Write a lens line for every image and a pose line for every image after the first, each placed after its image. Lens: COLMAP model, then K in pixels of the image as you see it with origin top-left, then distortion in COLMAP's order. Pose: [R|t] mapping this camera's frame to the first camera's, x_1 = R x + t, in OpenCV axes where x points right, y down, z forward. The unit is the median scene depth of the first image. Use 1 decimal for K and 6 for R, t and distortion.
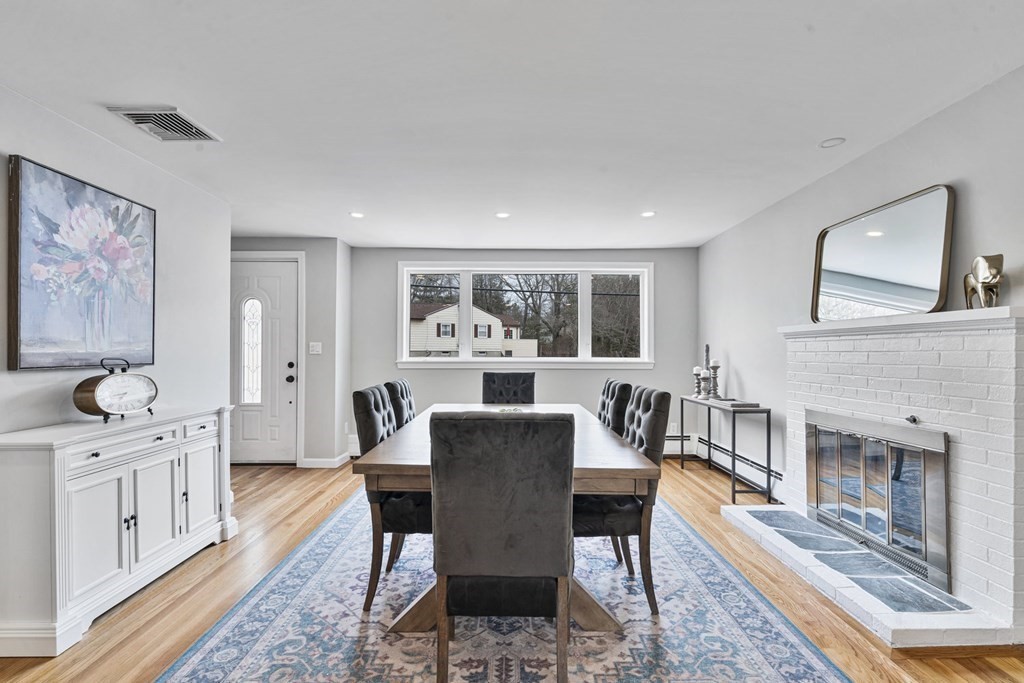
lens RADIAL K [[460.5, 0, 510.5], [0, 460.5, 356.0], [0, 0, 1]] dist [-0.003438, -0.000599]
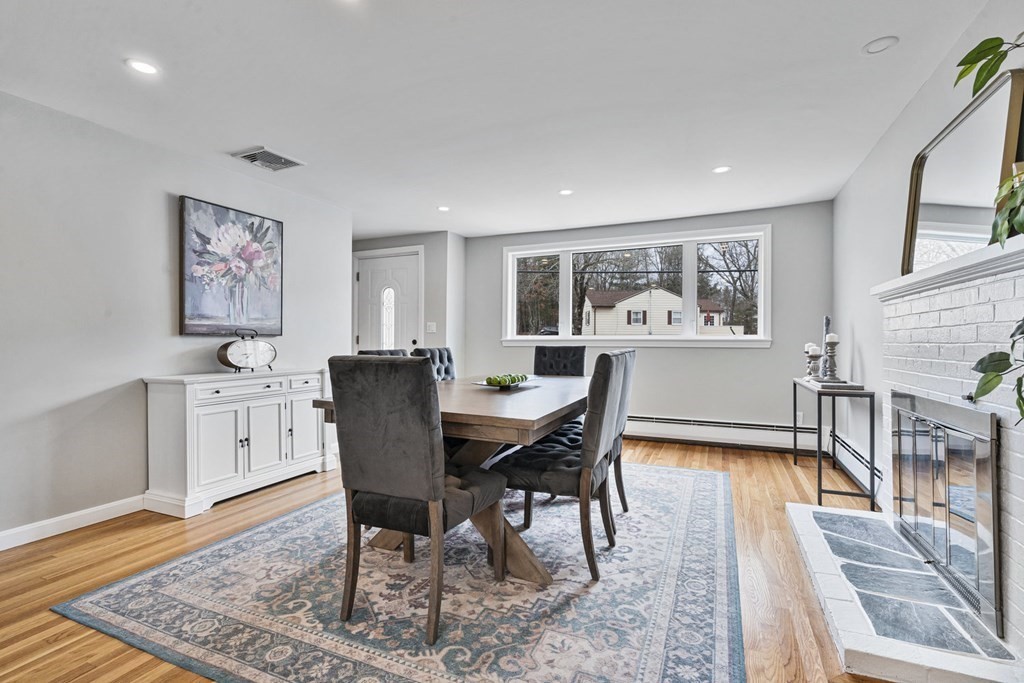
lens RADIAL K [[467.4, 0, 513.4], [0, 467.4, 345.3], [0, 0, 1]] dist [-0.001984, -0.000337]
pose [[0.912228, 0.002350, -0.409675, 0.475509], [-0.002524, 0.999997, 0.000116, 0.051891], [0.409674, 0.000929, 0.912231, 0.016581]]
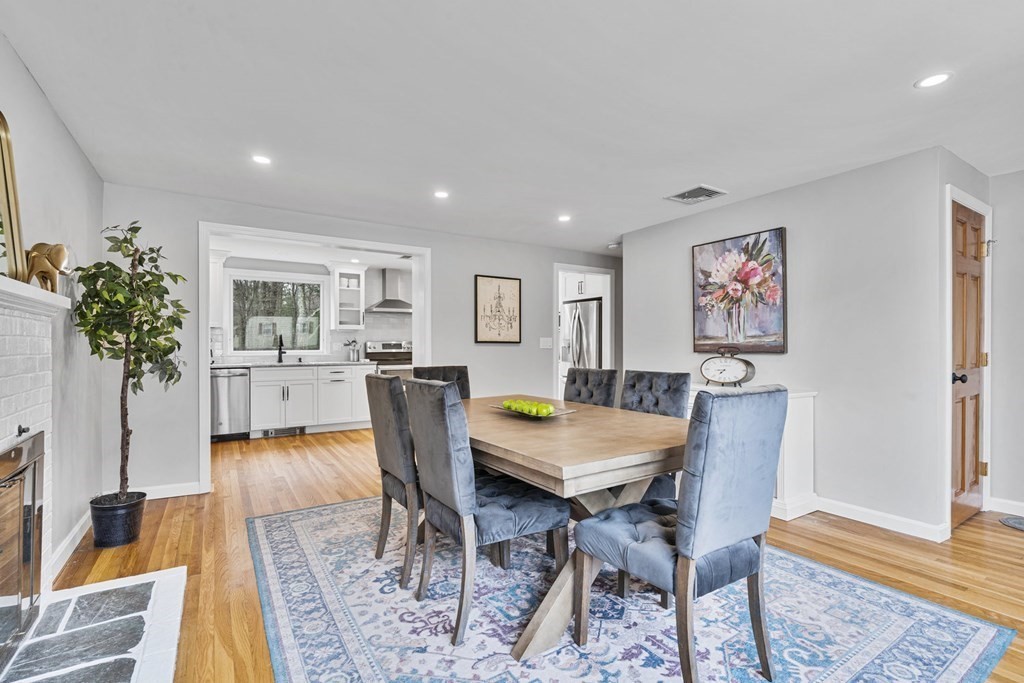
lens RADIAL K [[467.4, 0, 513.4], [0, 467.4, 345.3], [0, 0, 1]] dist [-0.001984, -0.000337]
pose [[-0.844317, -0.001477, -0.535843, 0.570141], [-0.005185, 0.999972, 0.005415, -0.005075], [0.535820, 0.007350, -0.844301, 1.883443]]
